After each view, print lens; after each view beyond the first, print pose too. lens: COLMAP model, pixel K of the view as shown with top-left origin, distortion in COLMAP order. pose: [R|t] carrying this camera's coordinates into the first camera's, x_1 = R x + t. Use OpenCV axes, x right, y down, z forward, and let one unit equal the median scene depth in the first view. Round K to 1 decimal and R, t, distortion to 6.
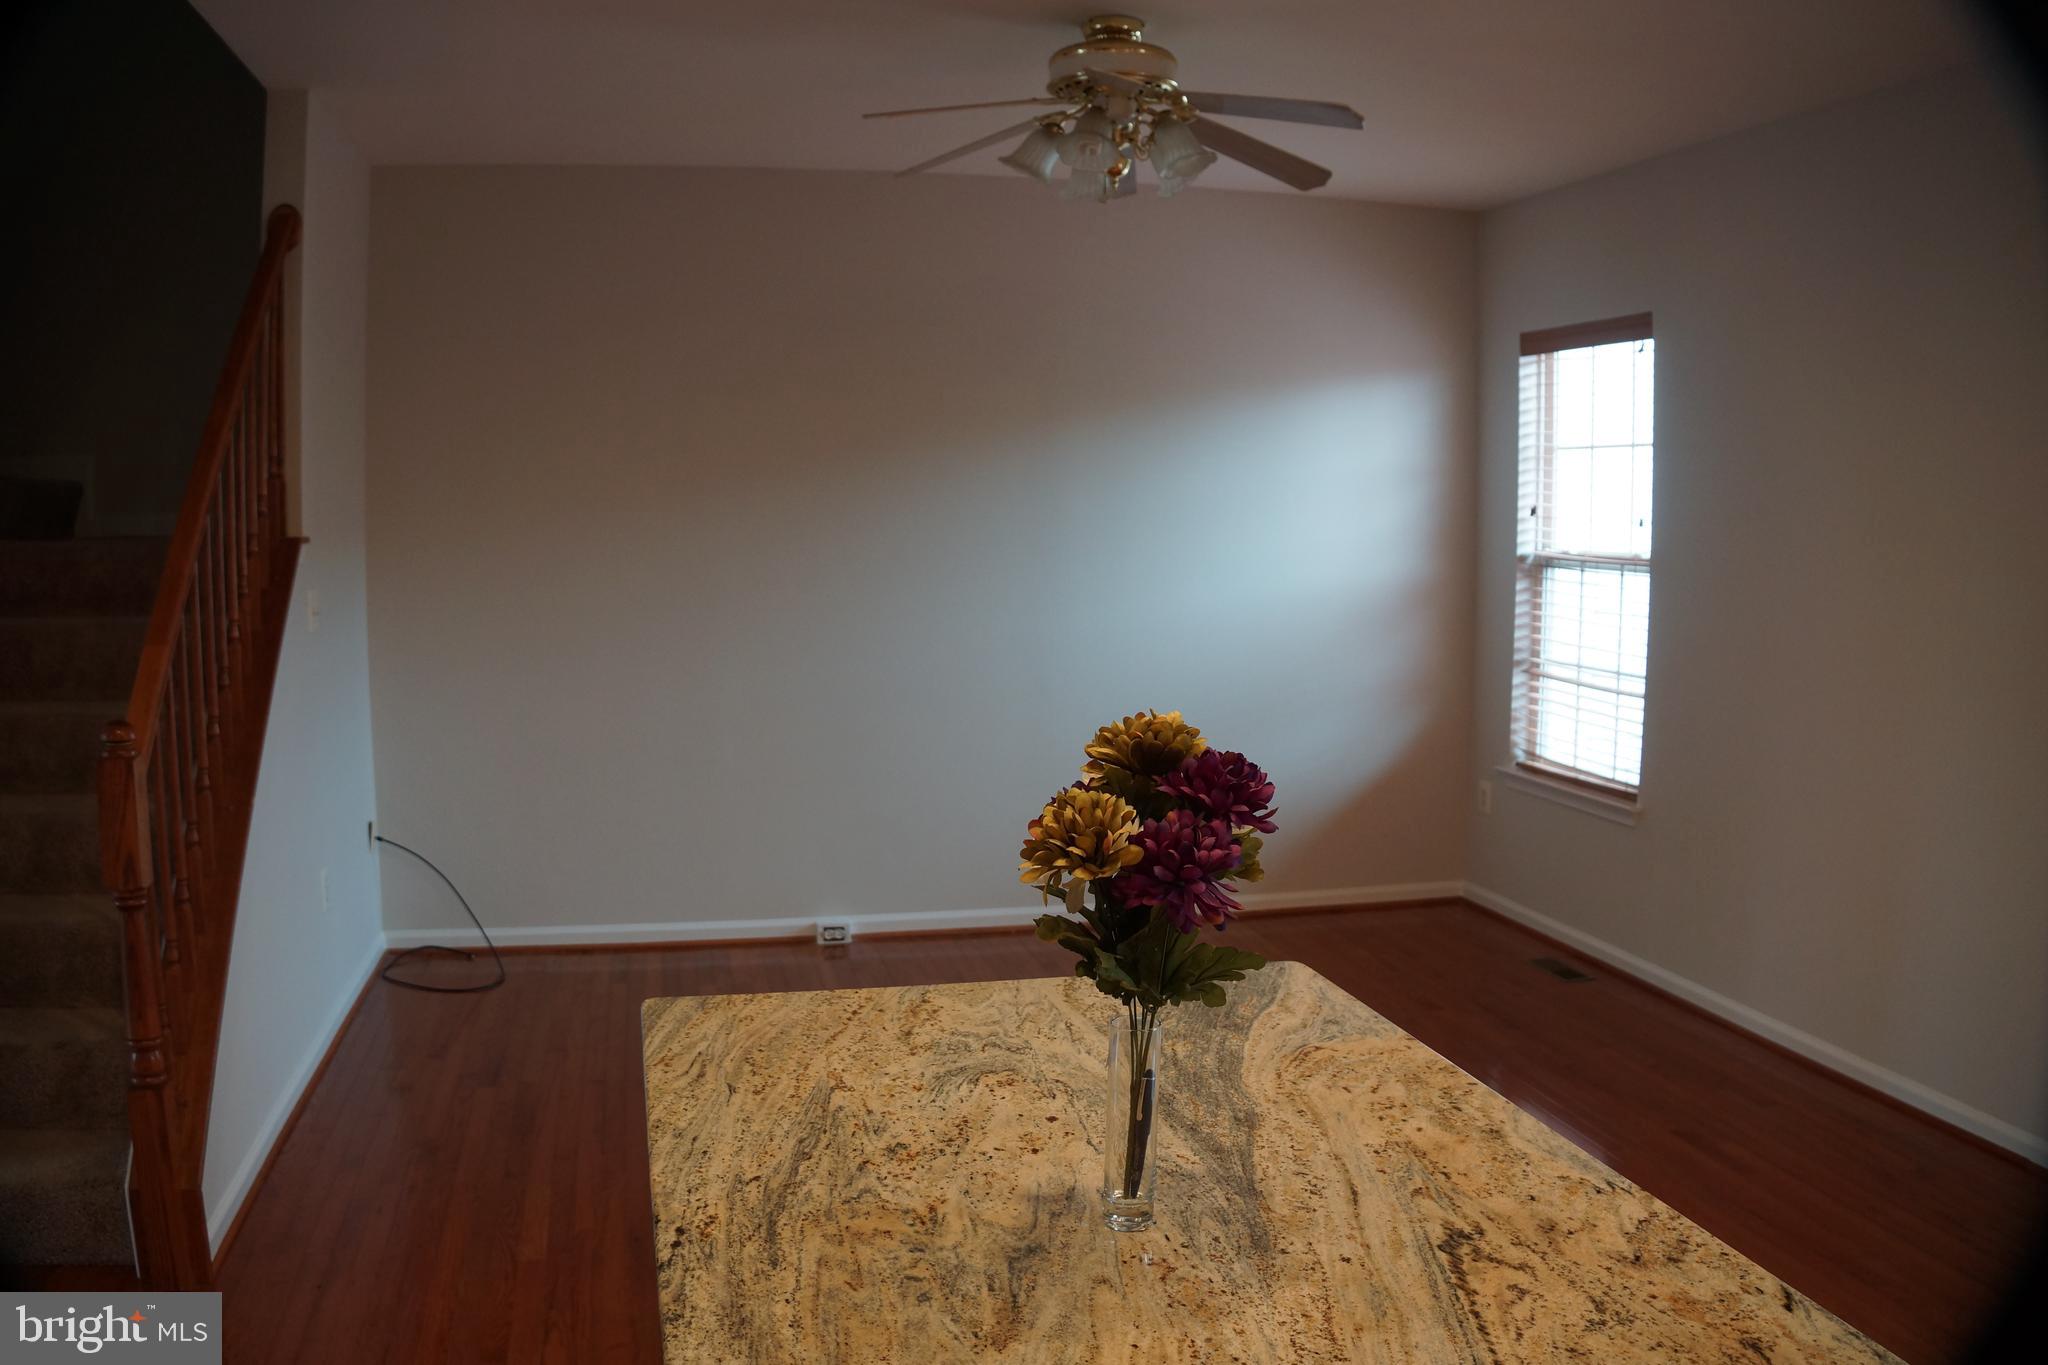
lens RADIAL K [[1597.3, 0, 1023.8], [0, 1597.3, 678.8], [0, 0, 1]] dist [-0.283328, 0.101495]
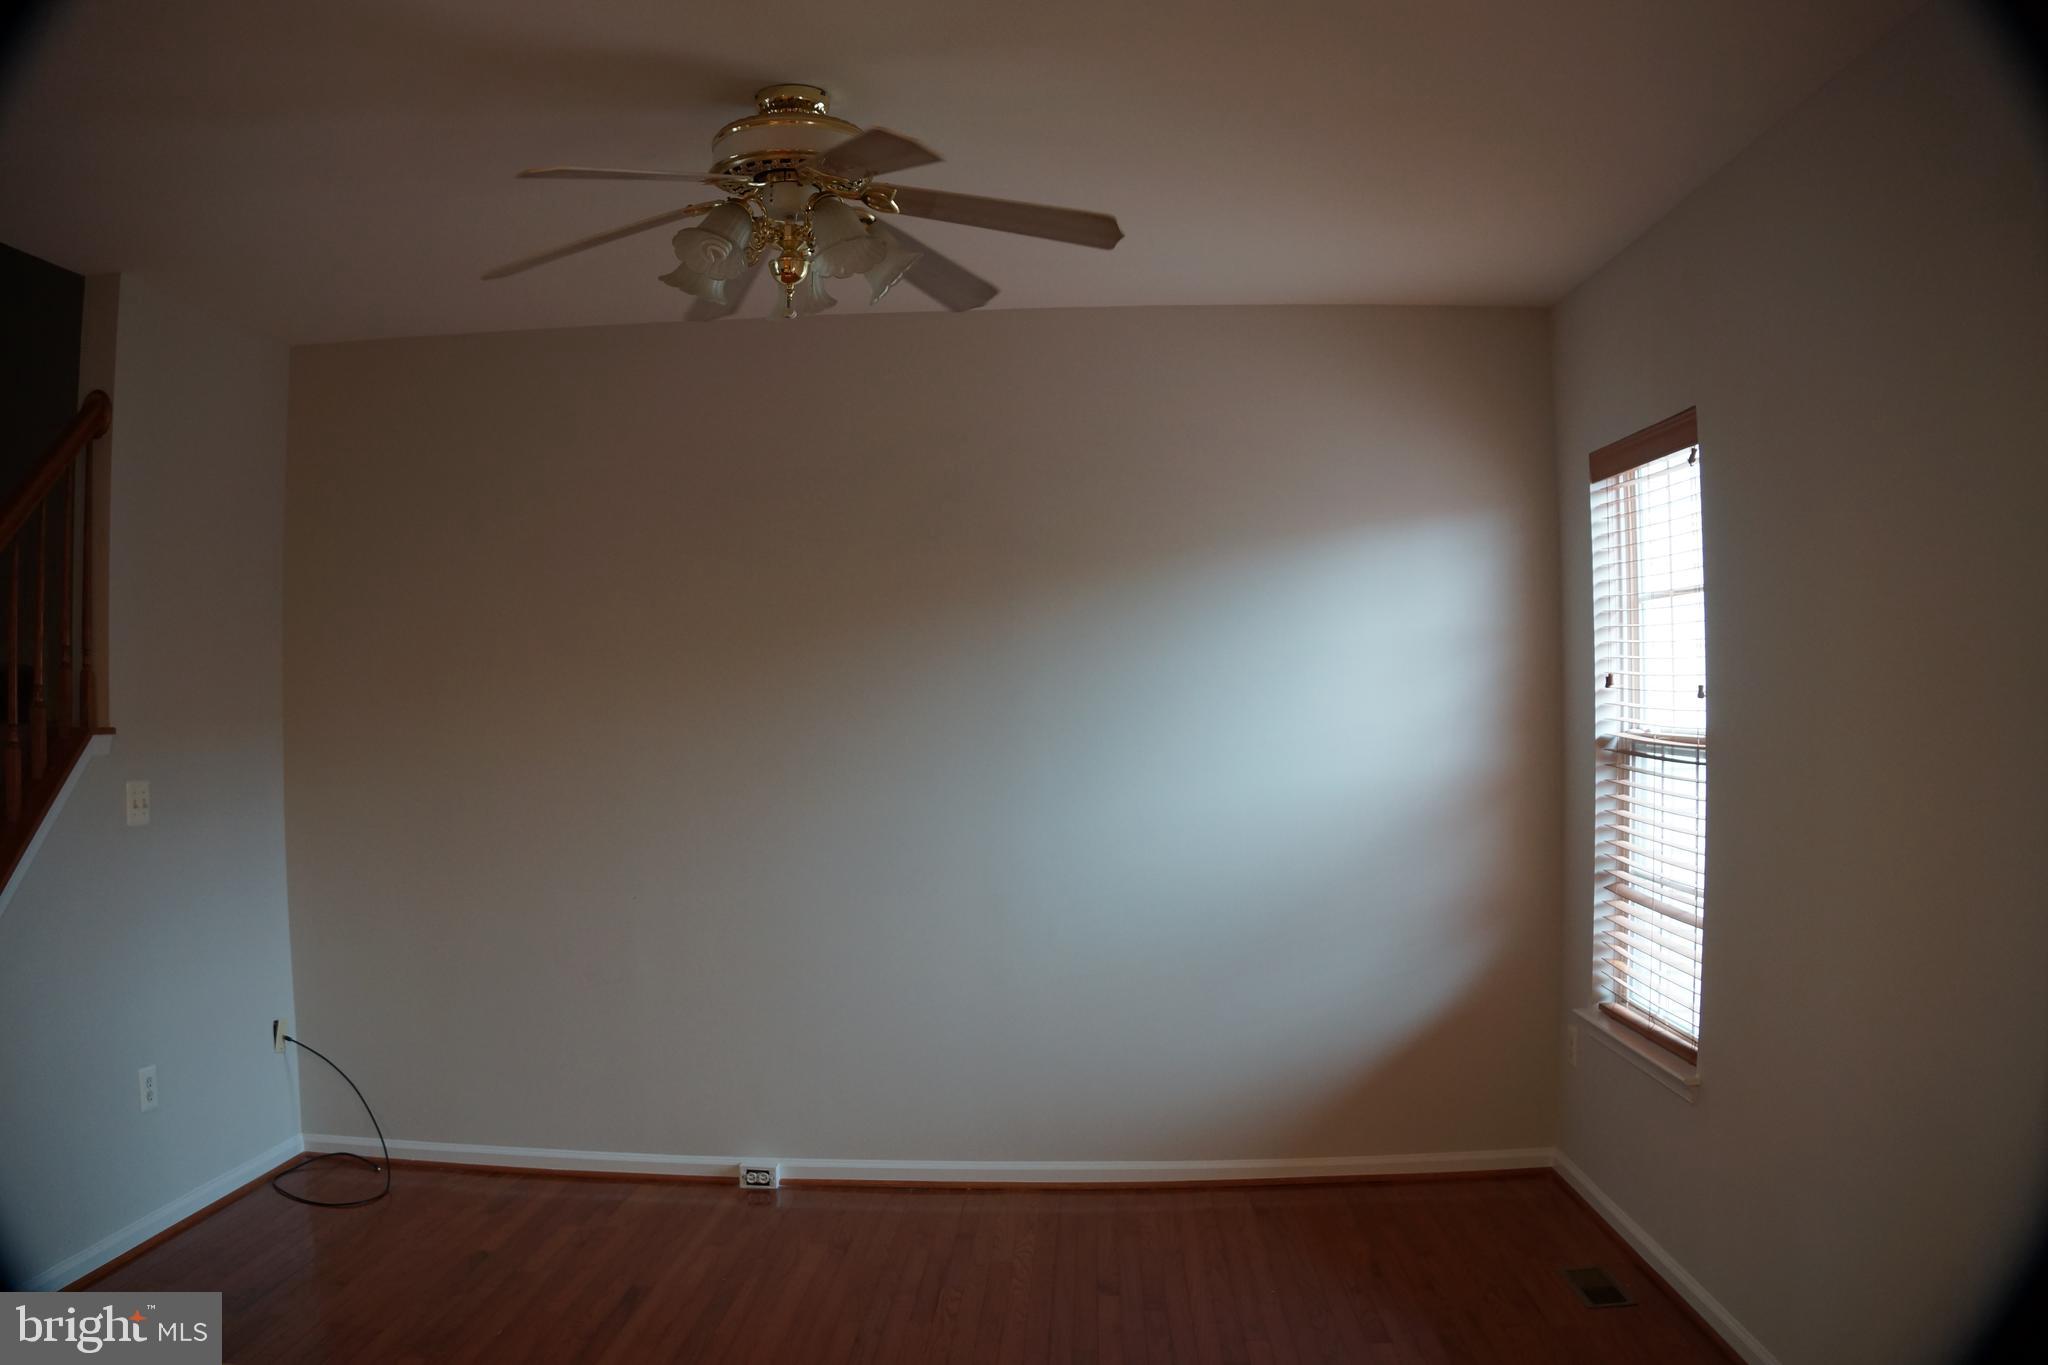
lens RADIAL K [[1597.3, 0, 1022.4], [0, 1597.3, 687.5], [0, 0, 1]] dist [-0.283328, 0.101495]
pose [[0.961795, -0.016715, -0.273261, 0.285592], [-0.012547, 0.994395, -0.104986, -0.023429], [0.273484, 0.104404, 0.956194, 0.206819]]
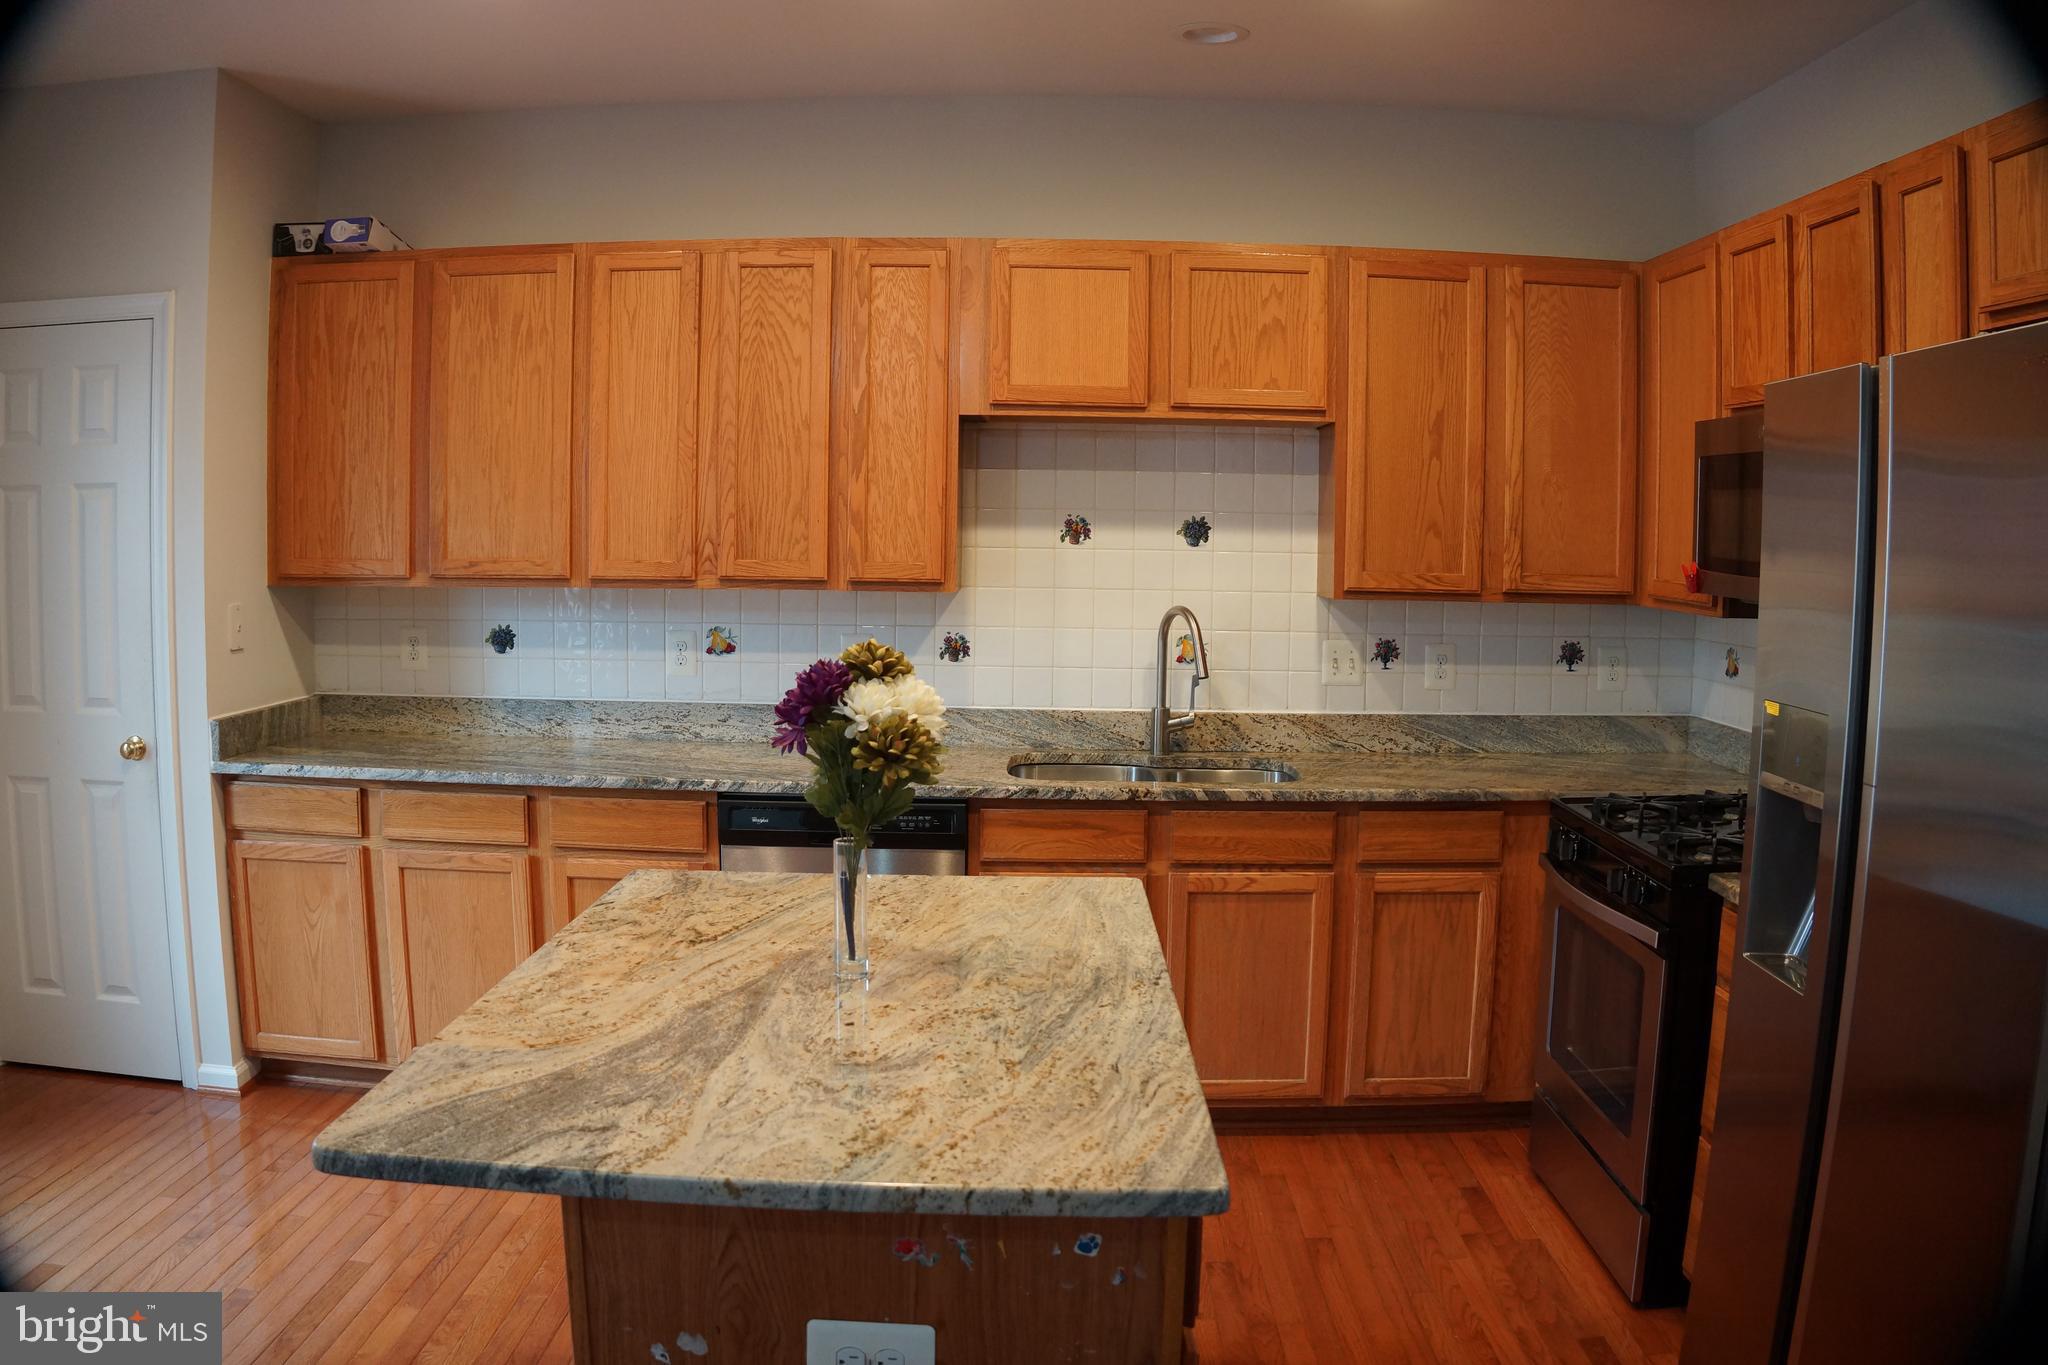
lens RADIAL K [[1597.3, 0, 1018.9], [0, 1597.3, 664.9], [0, 0, 1]] dist [-0.283328, 0.101495]
pose [[-0.966079, -0.043402, 0.254572, -0.332888], [0.005665, 0.981977, 0.188914, -0.176267], [-0.258183, 0.183948, -0.948422, 1.712732]]
